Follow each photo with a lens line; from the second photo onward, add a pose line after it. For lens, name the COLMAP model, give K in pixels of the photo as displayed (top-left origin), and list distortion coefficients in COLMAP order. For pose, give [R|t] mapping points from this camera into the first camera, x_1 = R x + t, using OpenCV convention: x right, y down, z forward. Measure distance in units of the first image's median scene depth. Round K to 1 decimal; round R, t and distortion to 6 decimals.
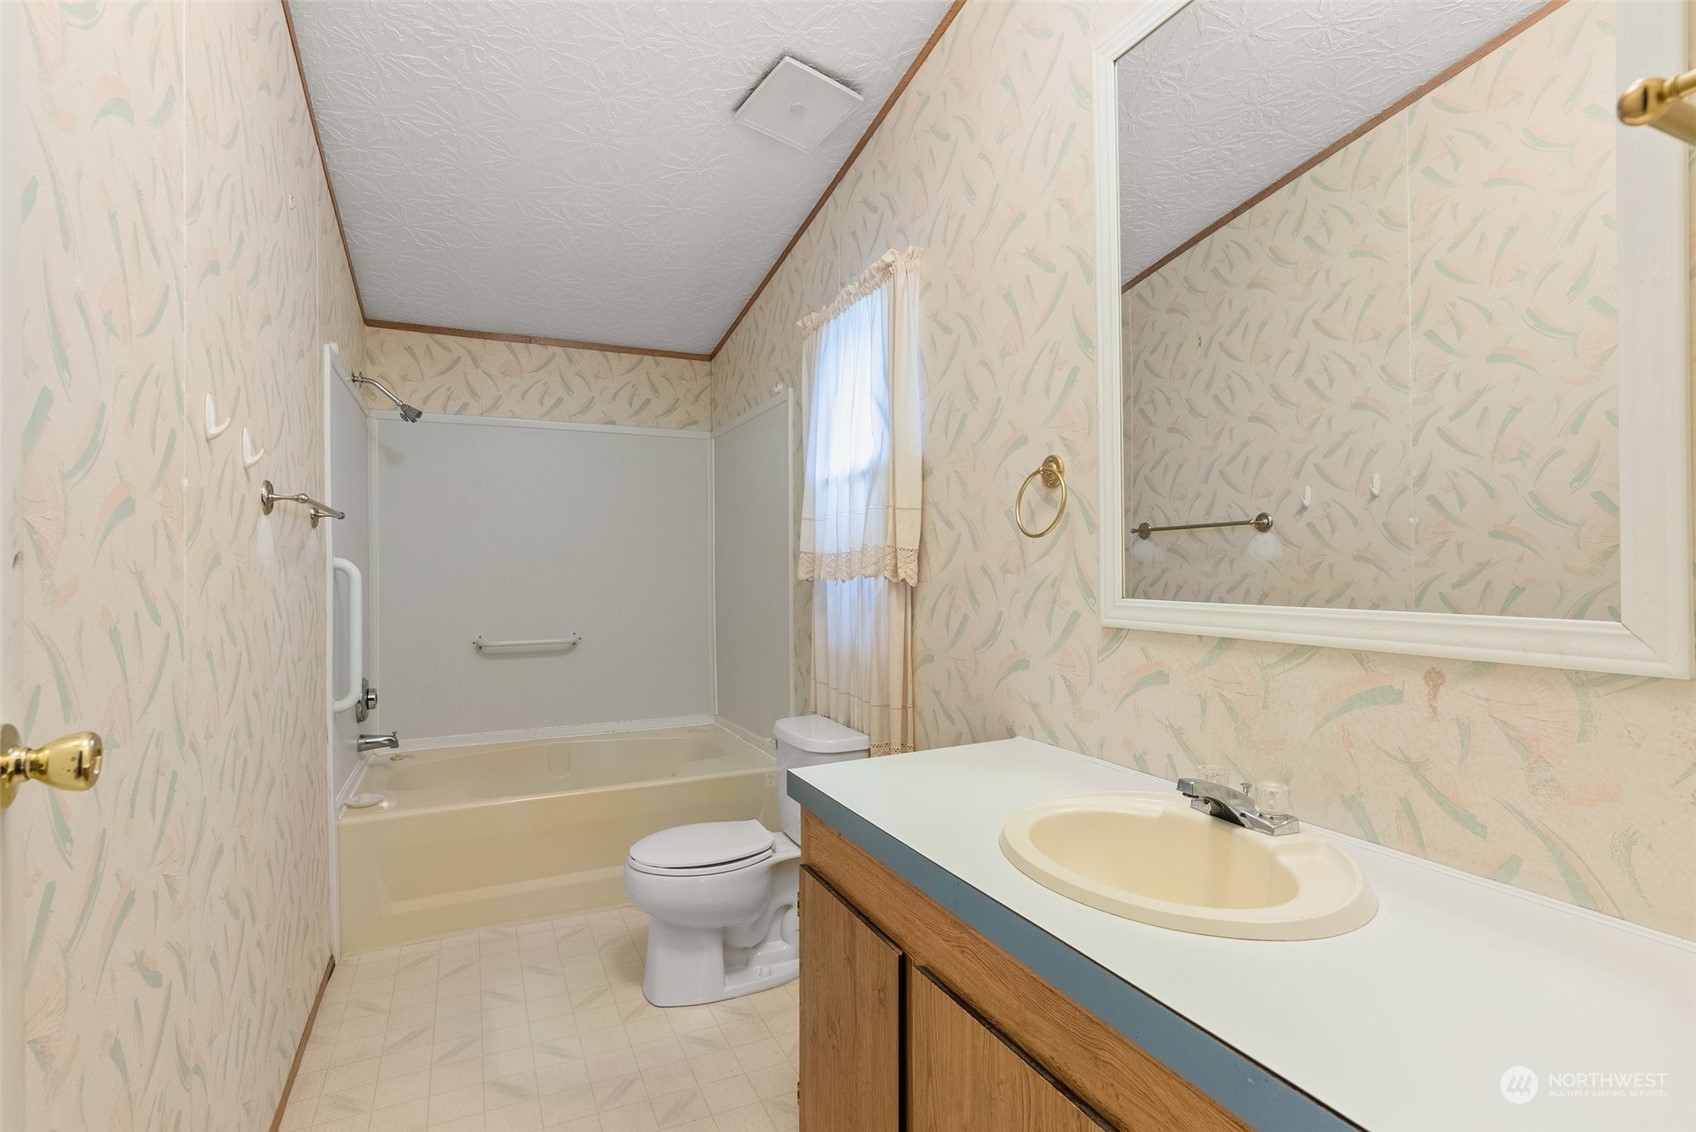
lens RADIAL K [[811.1, 0, 848.0], [0, 811.1, 566.0], [0, 0, 1]] dist [-0.003007, -0.000178]
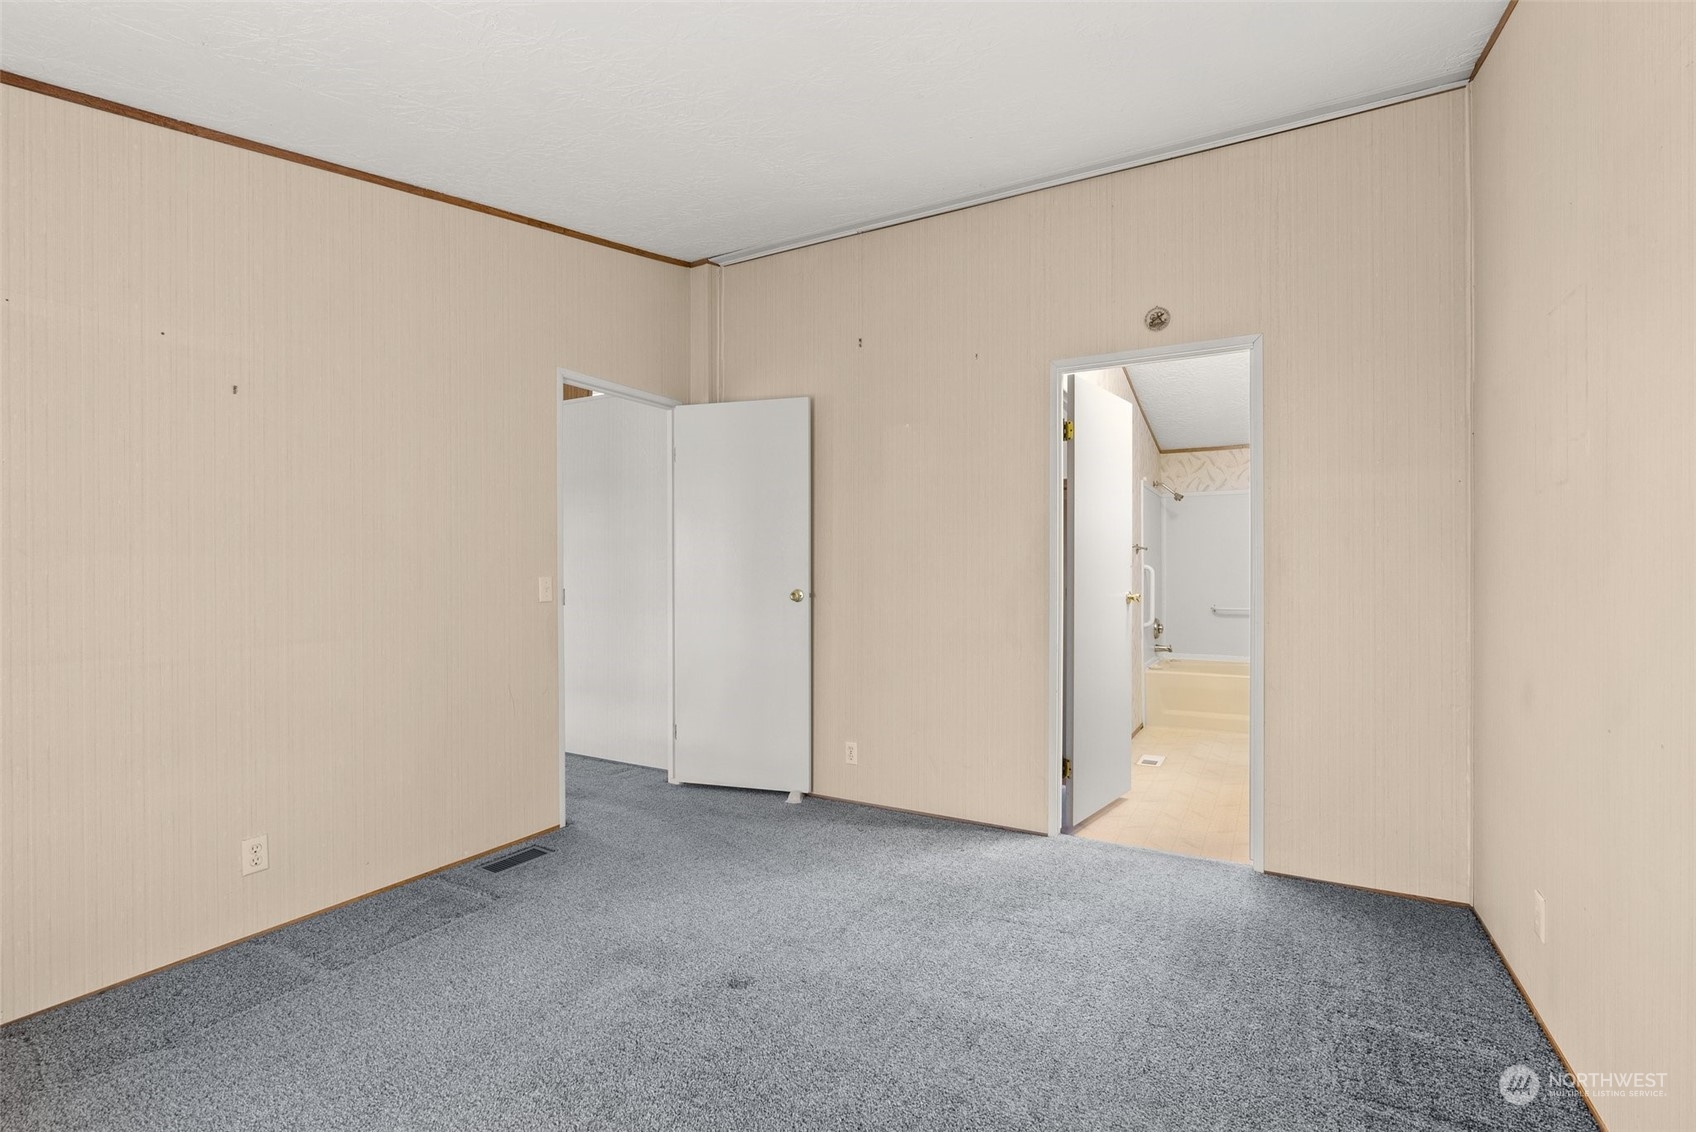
lens RADIAL K [[770.9, 0, 848.3], [0, 770.9, 574.7], [0, 0, 1]] dist [-0.004470, -0.000058]
pose [[0.583586, 0.008941, -0.812002, 0.598614], [-0.003115, 0.999957, 0.008772, 0.001723], [0.812045, -0.002589, 0.583589, -0.886056]]
